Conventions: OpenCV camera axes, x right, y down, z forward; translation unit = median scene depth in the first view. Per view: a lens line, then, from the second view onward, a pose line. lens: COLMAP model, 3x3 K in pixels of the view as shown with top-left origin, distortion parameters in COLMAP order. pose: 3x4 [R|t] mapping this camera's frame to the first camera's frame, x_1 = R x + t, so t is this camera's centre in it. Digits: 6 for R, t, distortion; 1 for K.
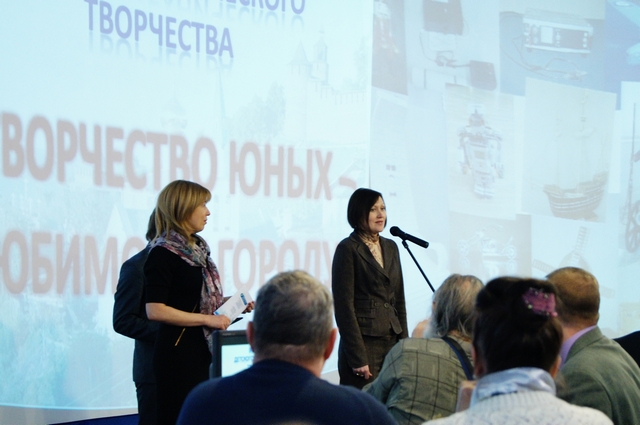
lens RADIAL K [[1487.0, 0, 320.0], [0, 1487.0, 212.5], [0, 0, 1]] dist [-0.024600, -0.096948]
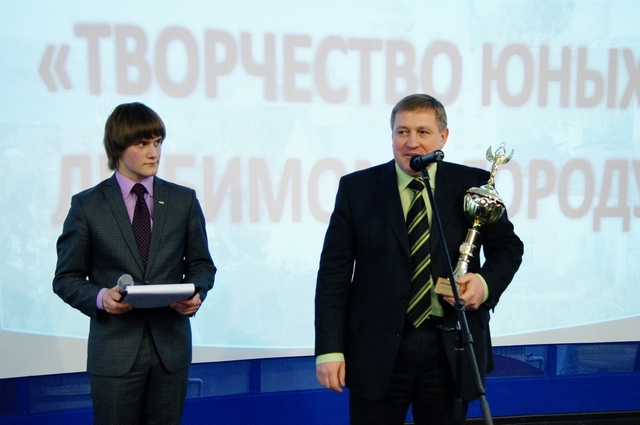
lens RADIAL K [[961.0, 0, 320.0], [0, 961.0, 212.5], [0, 0, 1]] dist [-0.008417, -0.047389]
pose [[0.785891, 0.036469, -0.617289, 0.215715], [0.018841, 0.996384, 0.082853, 0.001232], [0.618079, -0.076744, 0.782361, 0.516779]]
